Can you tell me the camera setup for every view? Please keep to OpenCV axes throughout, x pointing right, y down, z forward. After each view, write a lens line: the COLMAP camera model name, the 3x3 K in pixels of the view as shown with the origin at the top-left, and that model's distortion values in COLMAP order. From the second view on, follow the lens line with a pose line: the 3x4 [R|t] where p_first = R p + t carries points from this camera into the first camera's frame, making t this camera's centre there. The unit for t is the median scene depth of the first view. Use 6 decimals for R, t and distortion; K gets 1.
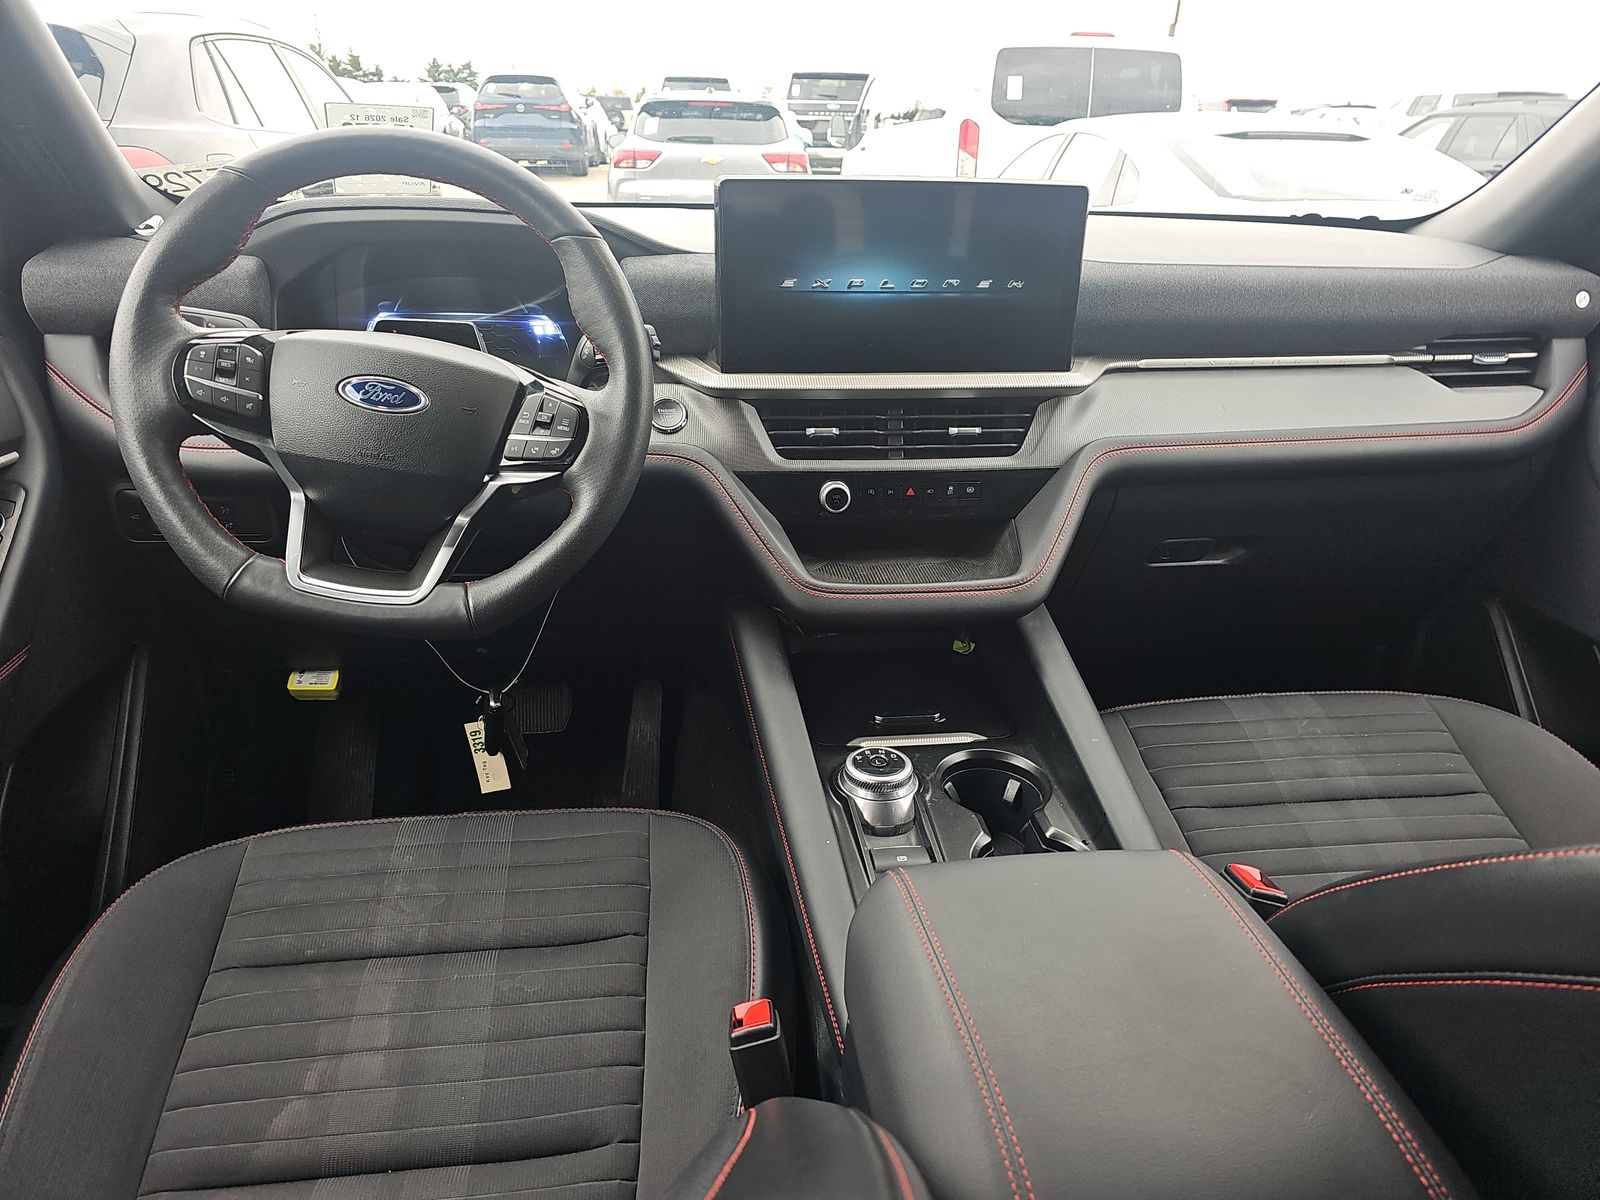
lens RADIAL K [[1071.7, 0, 800.0], [0, 1071.7, 600.0], [0, 0, 1]] dist [0.002697, -0.000397]
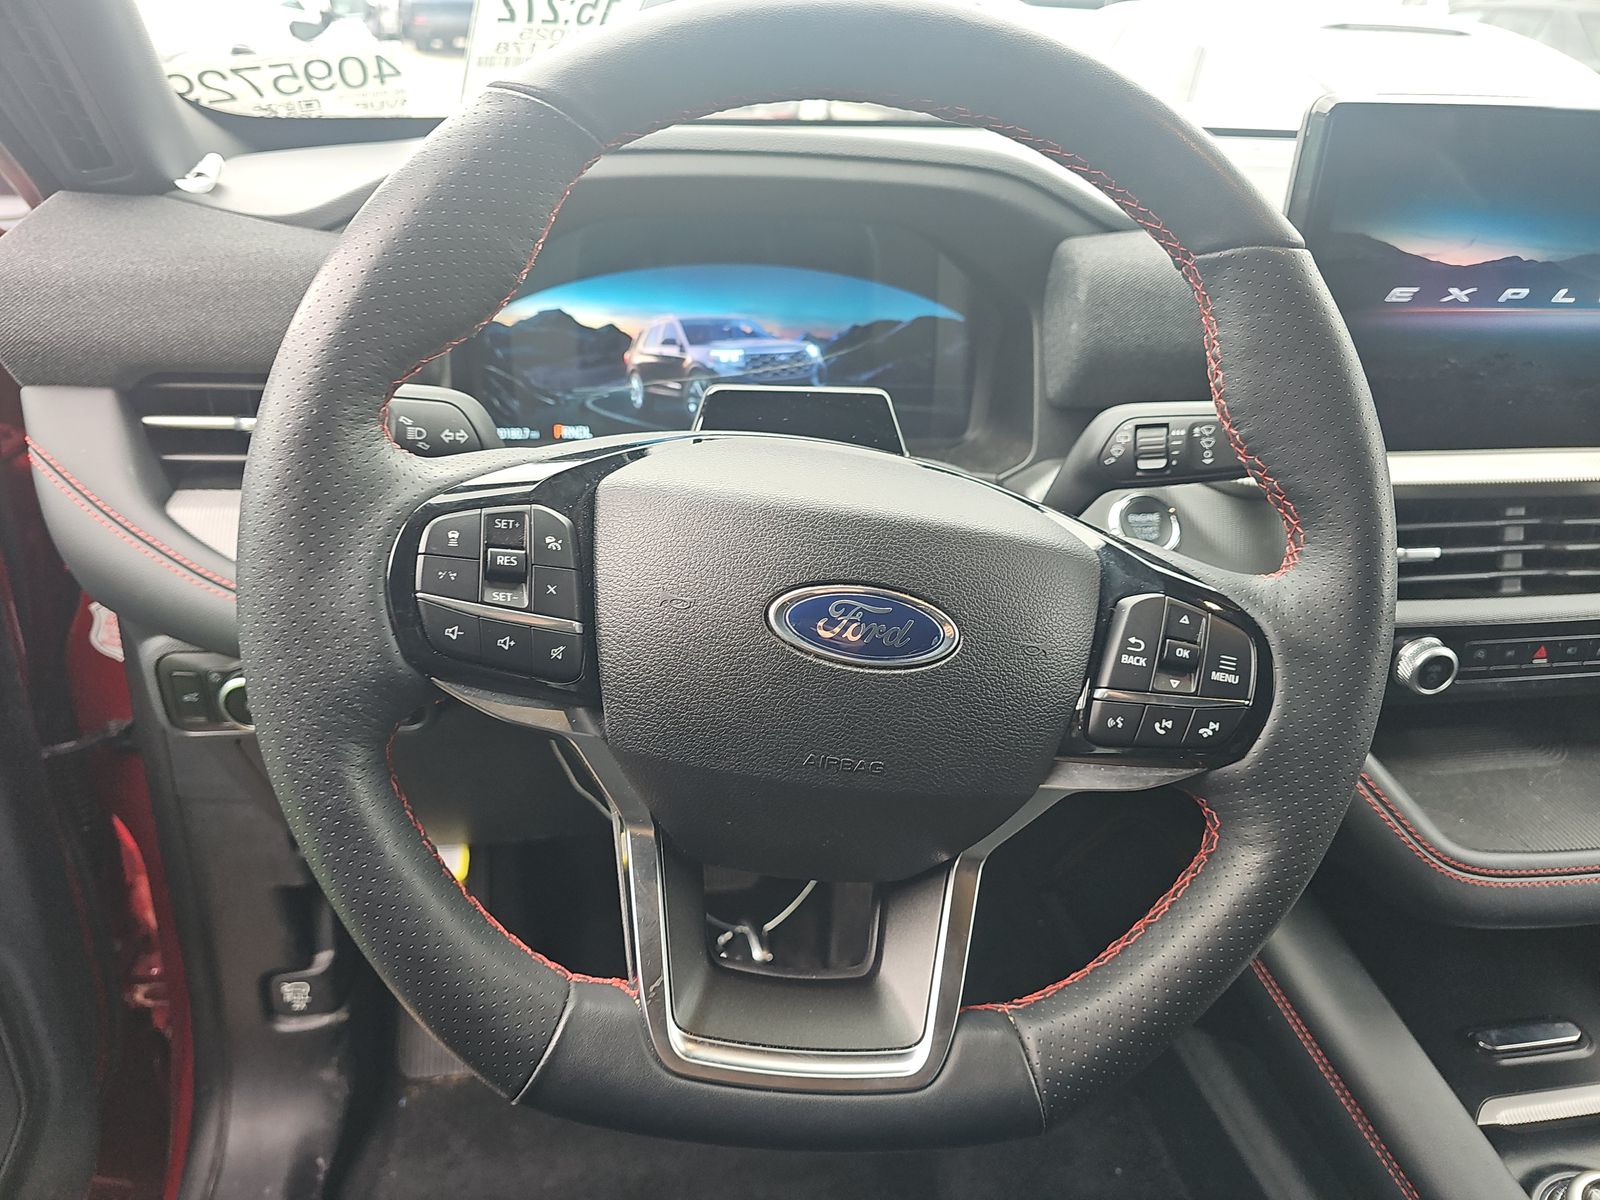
lens RADIAL K [[1148.1, 0, 800.0], [0, 1148.1, 600.0], [0, 0, 1]] dist [-0.001134, -0.002680]
pose [[0.999810, 0.001246, 0.019455, -0.405103], [-0.002477, 0.997989, 0.063345, -0.220487], [-0.019337, -0.063381, 0.997802, 0.514101]]
